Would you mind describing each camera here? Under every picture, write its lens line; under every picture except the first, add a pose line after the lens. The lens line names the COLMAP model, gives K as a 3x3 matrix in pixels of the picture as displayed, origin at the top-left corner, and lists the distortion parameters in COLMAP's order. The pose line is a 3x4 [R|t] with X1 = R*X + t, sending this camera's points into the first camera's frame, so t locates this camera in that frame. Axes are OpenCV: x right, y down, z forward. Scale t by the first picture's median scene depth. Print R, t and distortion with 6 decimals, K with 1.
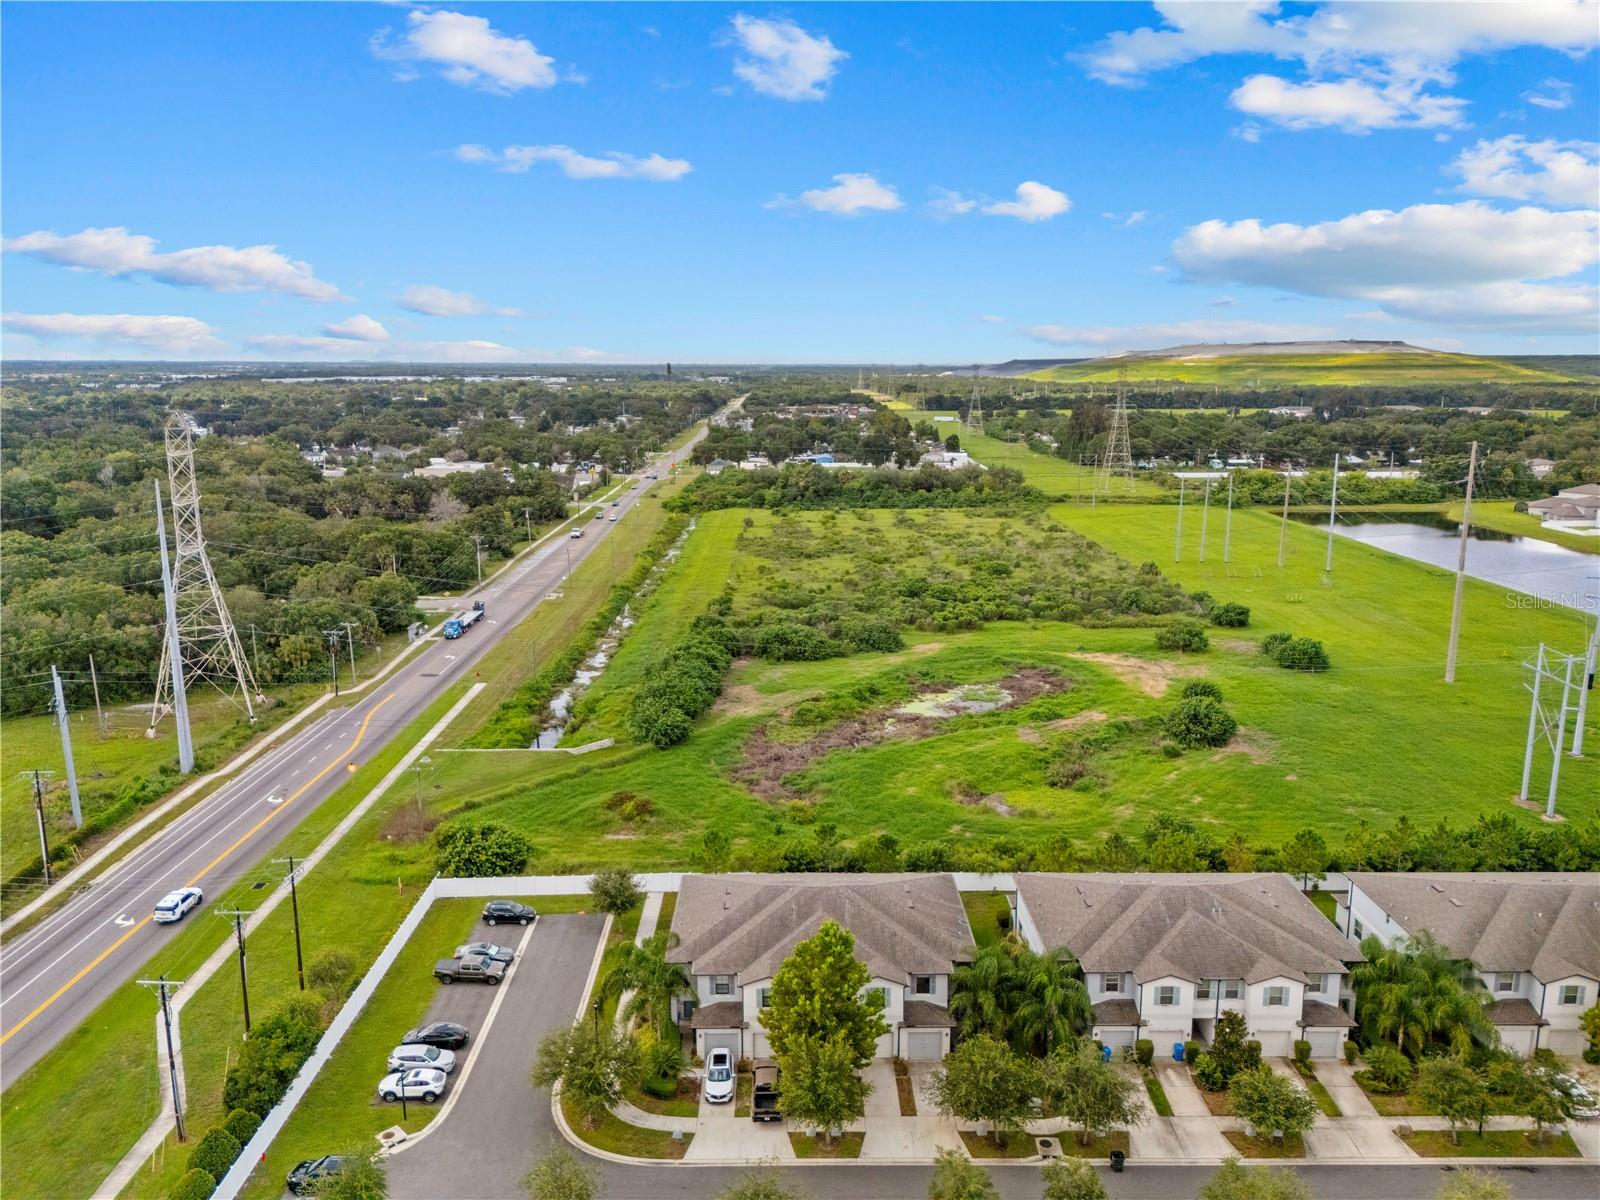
lens RADIAL K [[1175.9, 0, 800.0], [0, 1175.9, 600.0], [0, 0, 1]] dist [0.072257, -0.060009]
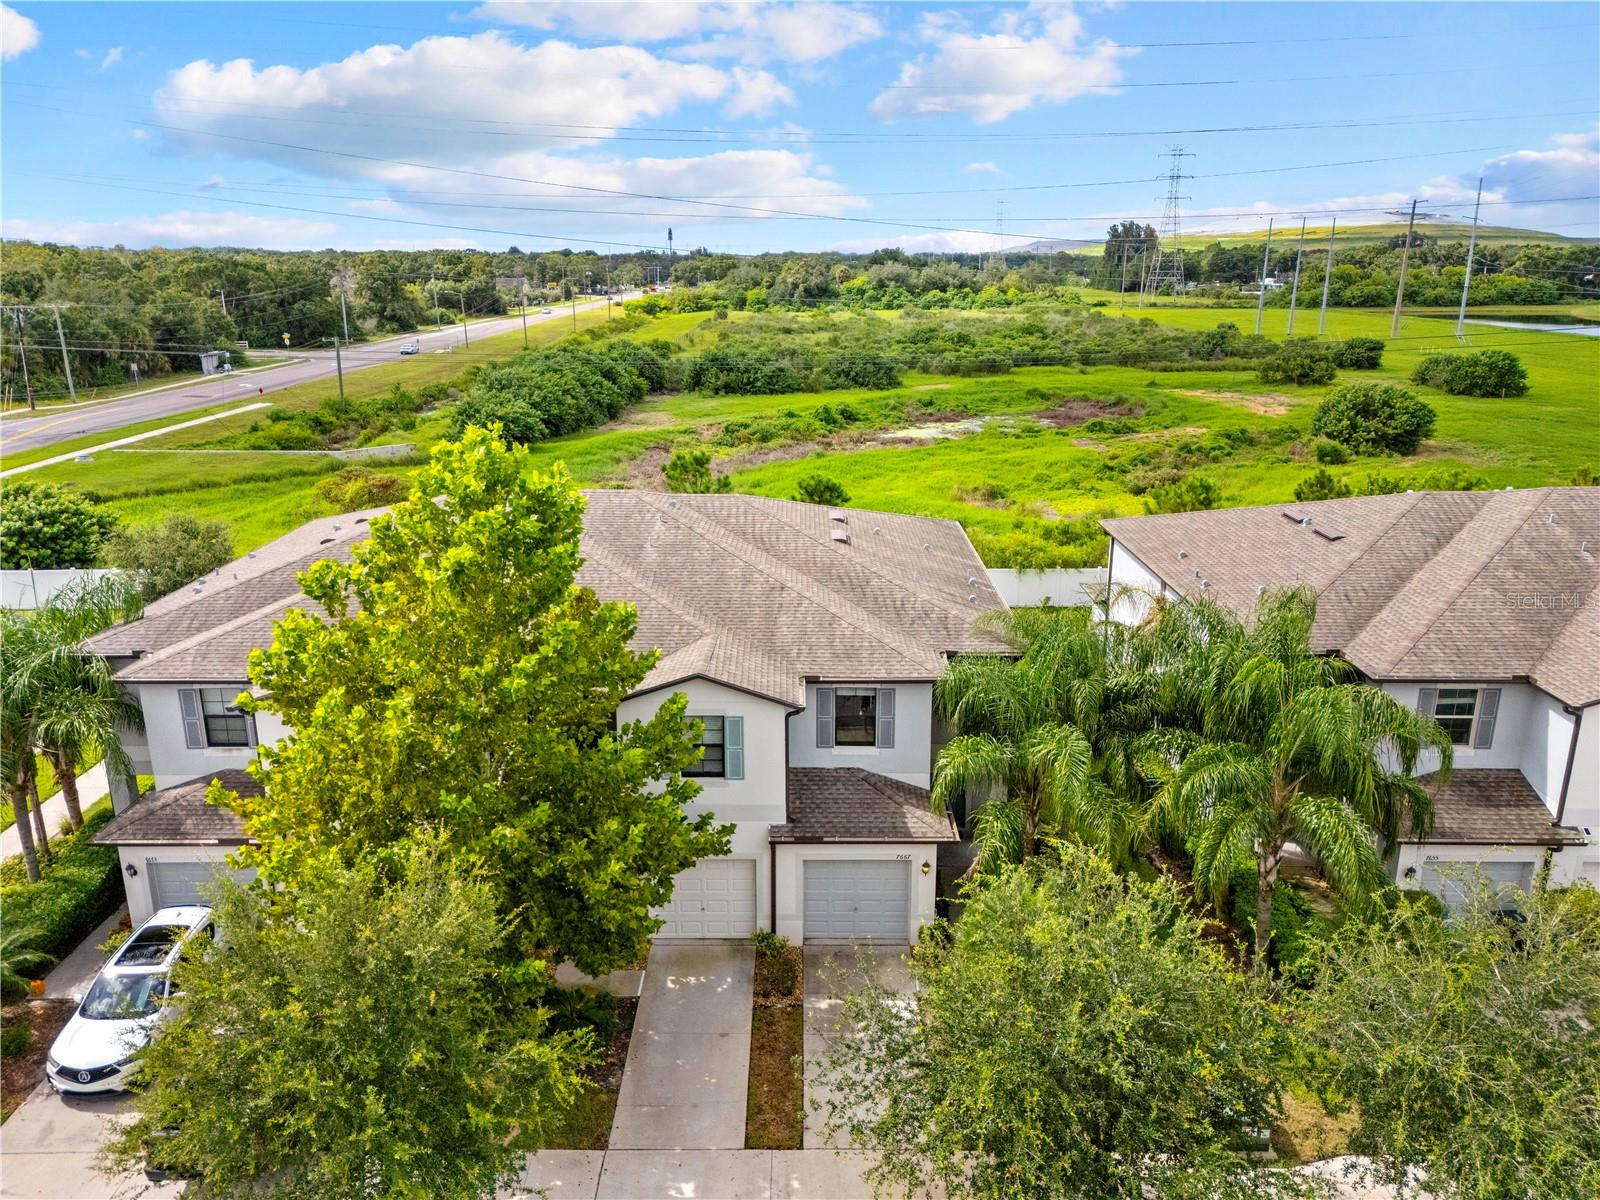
lens RADIAL K [[1176.7, 0, 800.0], [0, 1176.7, 600.0], [0, 0, 1]] dist [0.048958, -0.010945]
pose [[0.999911, 0.004253, -0.012666, 0.075638], [-0.003179, 0.996490, 0.083653, 0.216869], [0.012977, -0.083605, 0.996414, 0.559487]]
